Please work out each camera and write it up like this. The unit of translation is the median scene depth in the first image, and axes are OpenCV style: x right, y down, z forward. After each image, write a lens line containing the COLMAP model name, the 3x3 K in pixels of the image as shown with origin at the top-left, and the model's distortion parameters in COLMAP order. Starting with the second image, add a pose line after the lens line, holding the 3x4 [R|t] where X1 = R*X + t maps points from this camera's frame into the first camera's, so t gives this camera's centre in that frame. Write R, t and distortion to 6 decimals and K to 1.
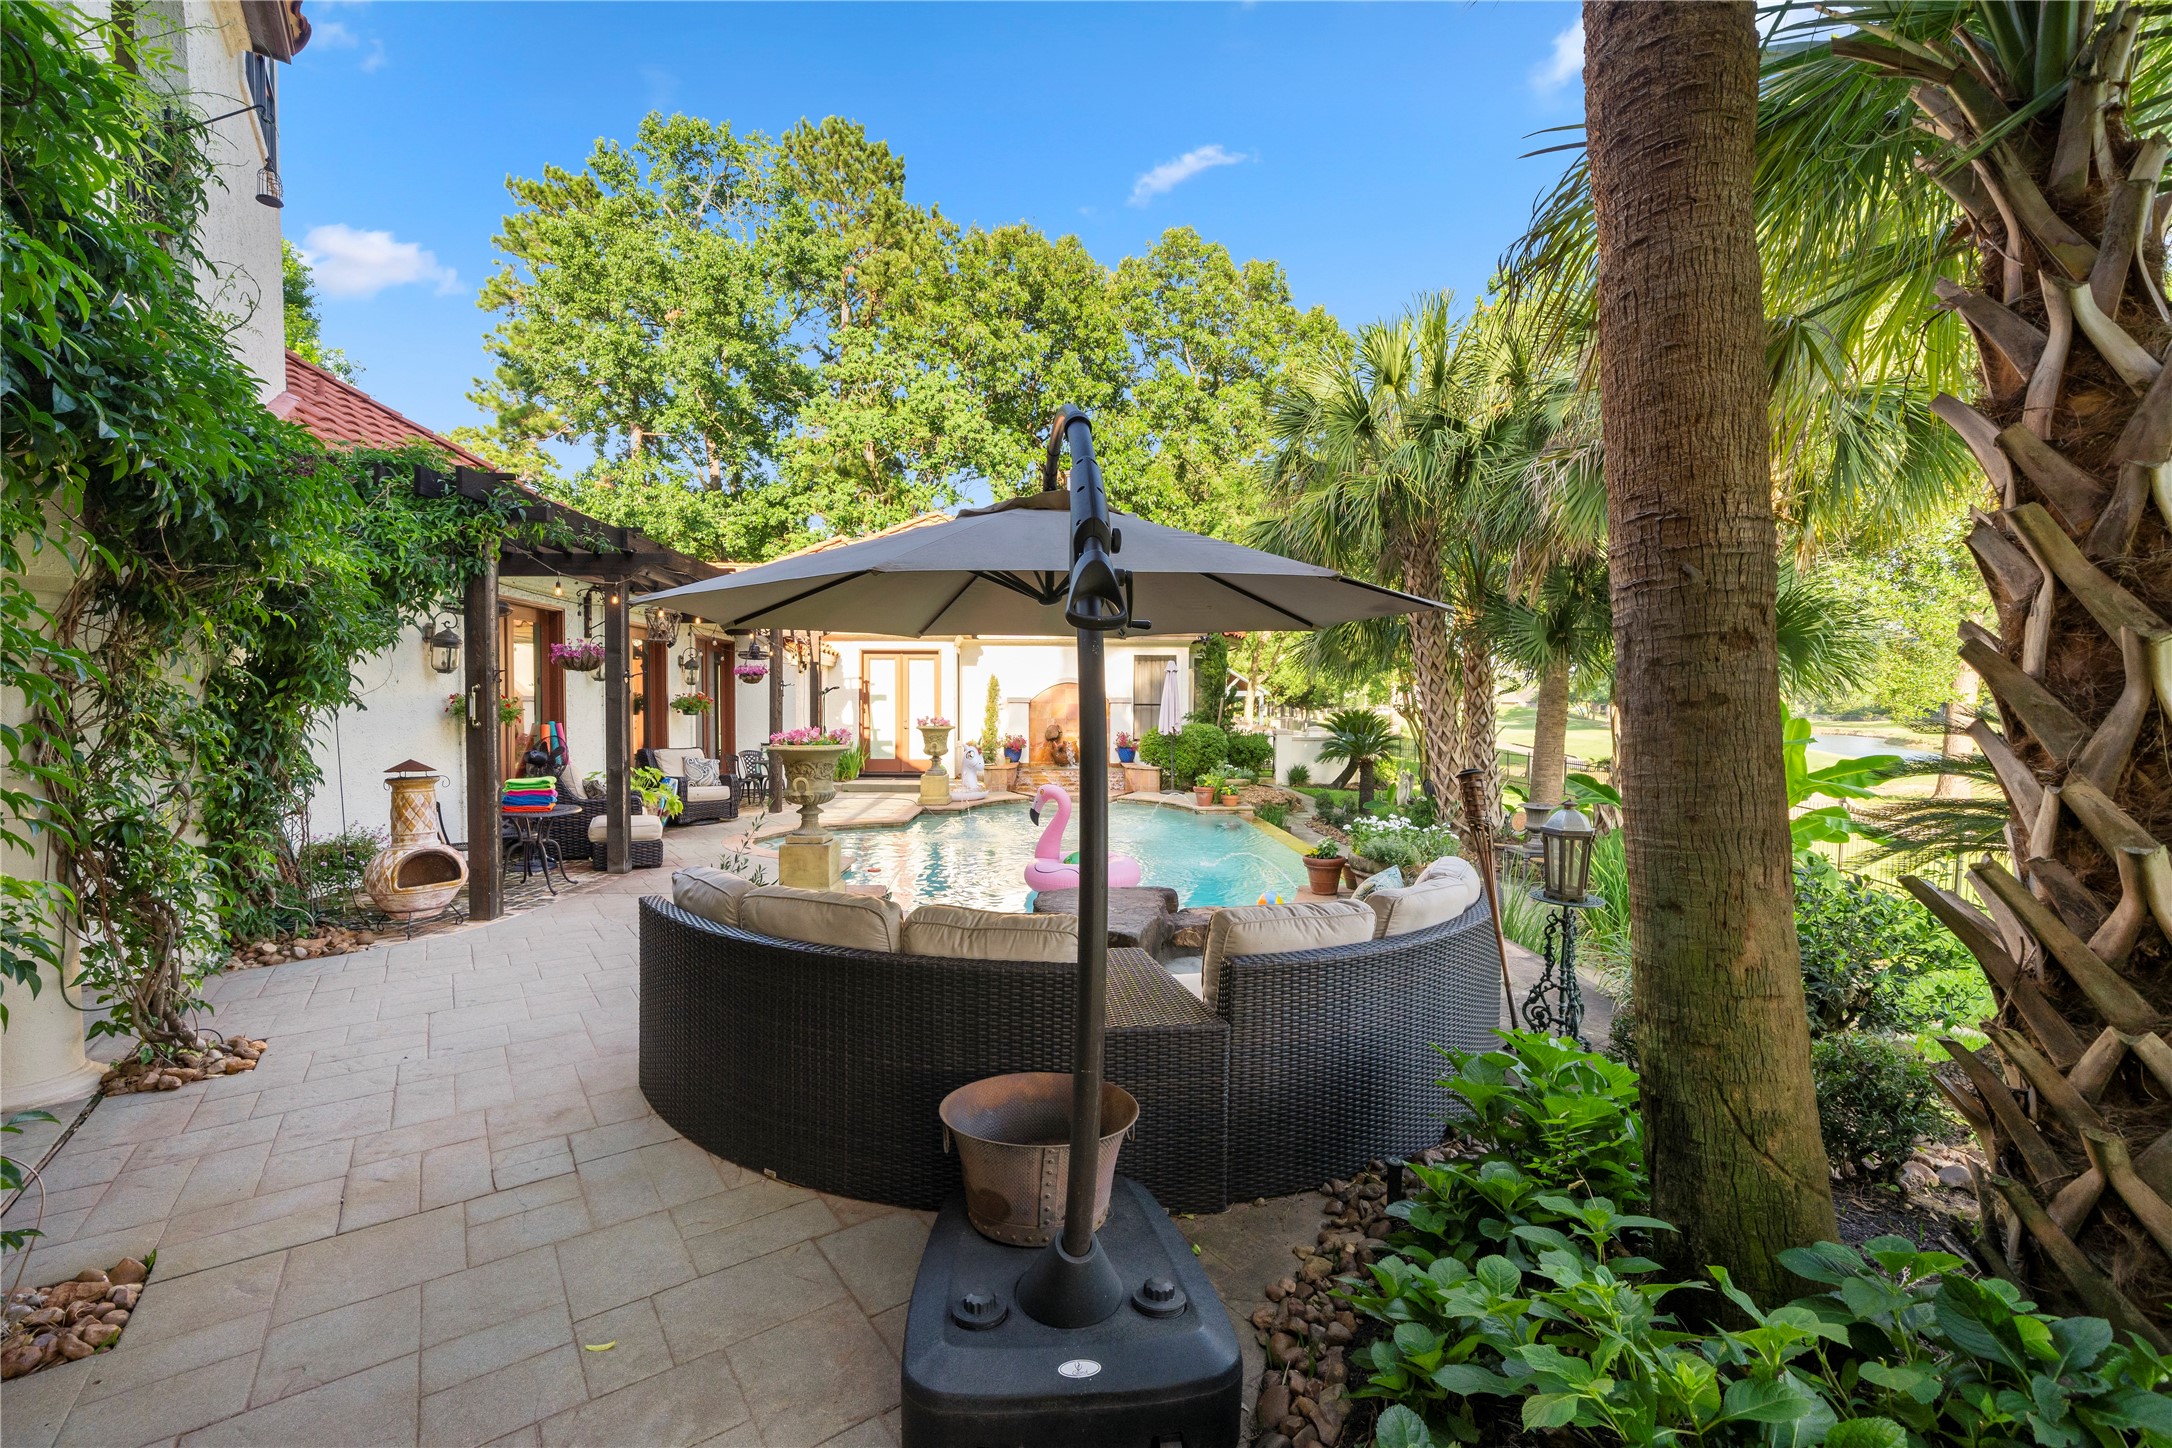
lens RADIAL K [[890.9, 0, 1085.7], [0, 890.9, 730.1], [0, 0, 1]] dist [-0.001731, -0.000013]
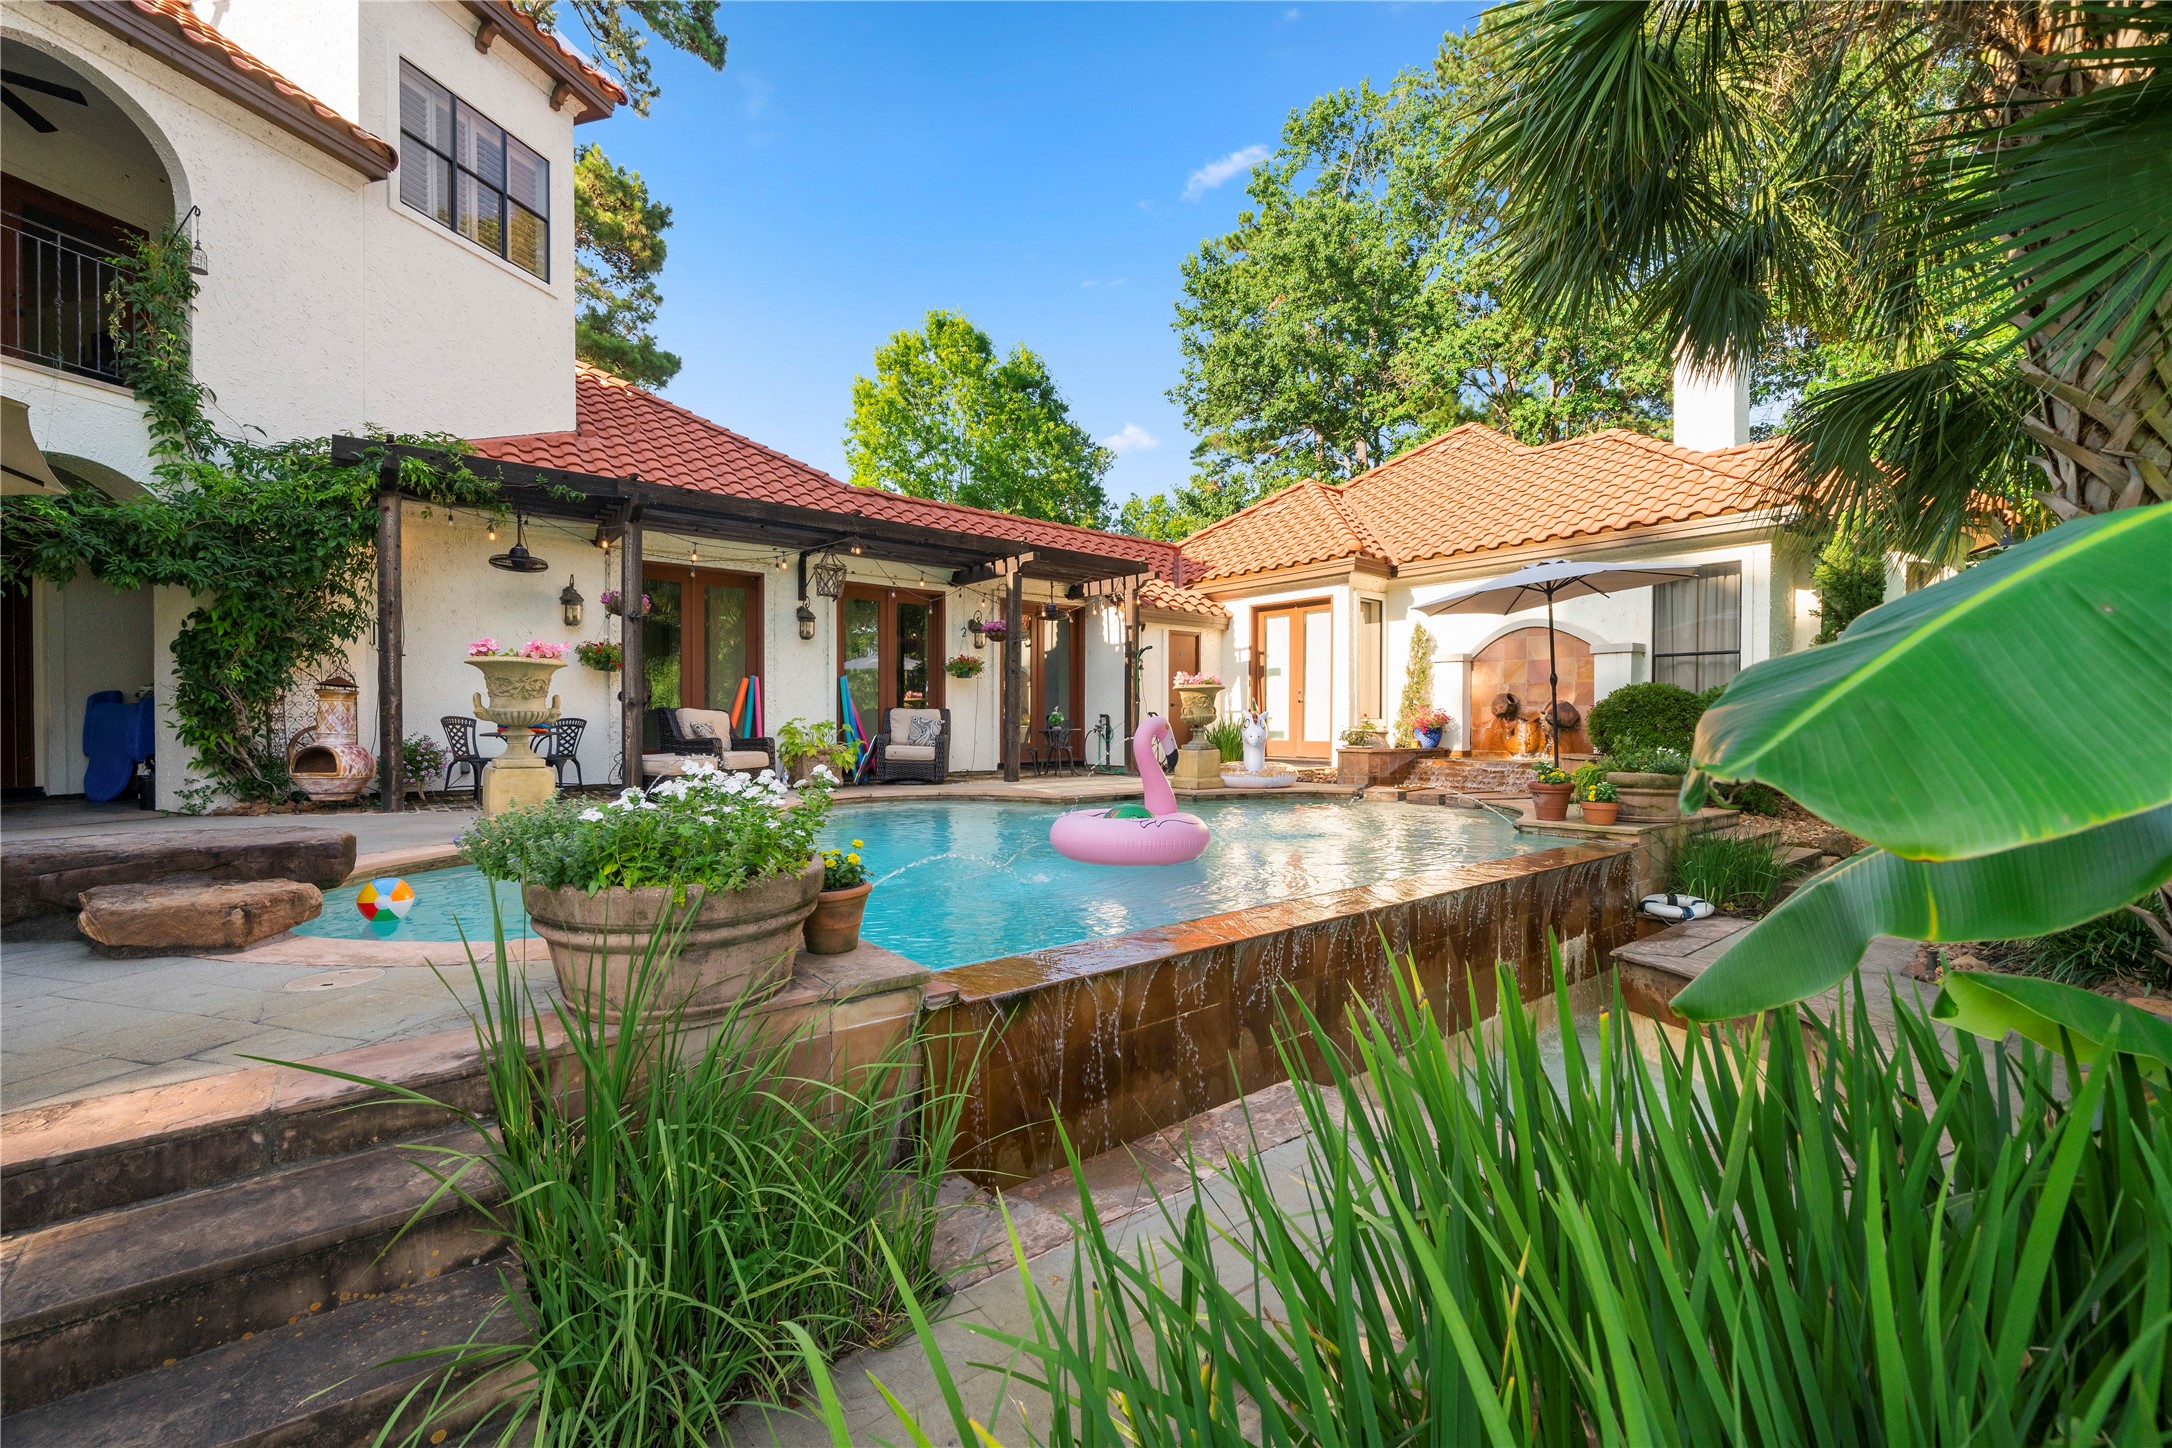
lens RADIAL K [[890.9, 0, 1085.7], [0, 890.9, 730.1], [0, 0, 1]] dist [-0.001731, -0.000013]
pose [[0.612261, 0.009034, -0.790604, 0.298211], [-0.022105, 0.999739, -0.005694, 0.031163], [0.790347, 0.020962, 0.612301, 0.363322]]
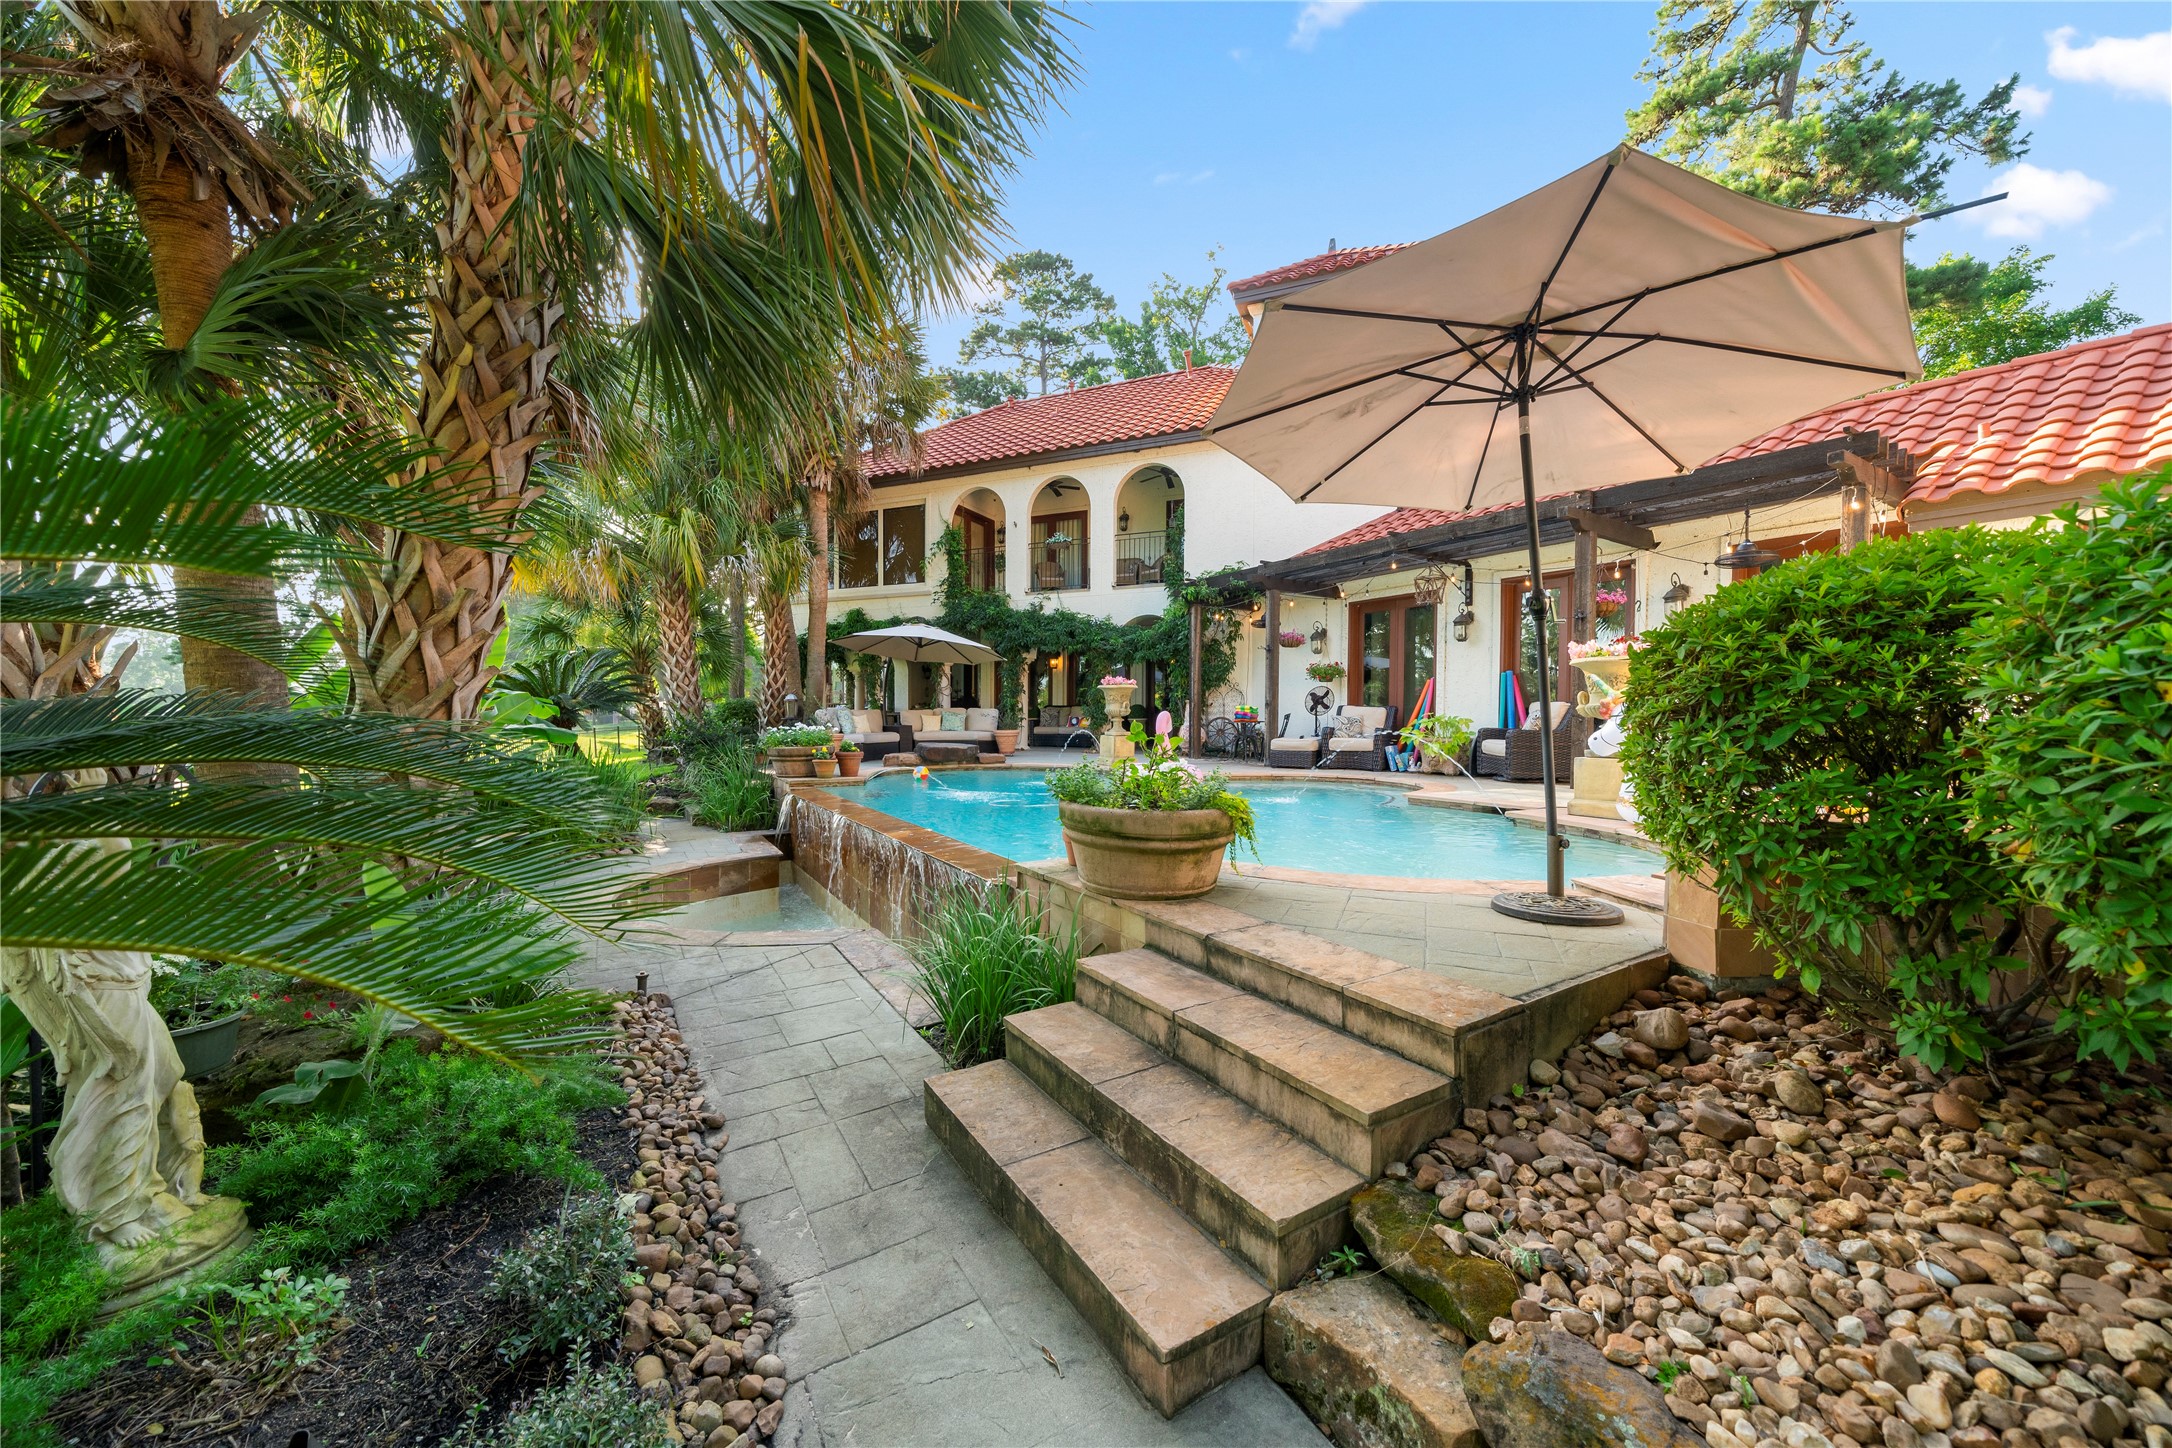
lens RADIAL K [[788.3, 0, 1070.6], [0, 788.3, 730.6], [0, 0, 1]] dist [-0.000987, -0.005276]
pose [[-0.874638, 0.005423, -0.484746, 0.245985], [-0.017508, 0.998932, 0.042766, 0.016598], [0.484460, 0.045892, -0.873609, 0.987603]]
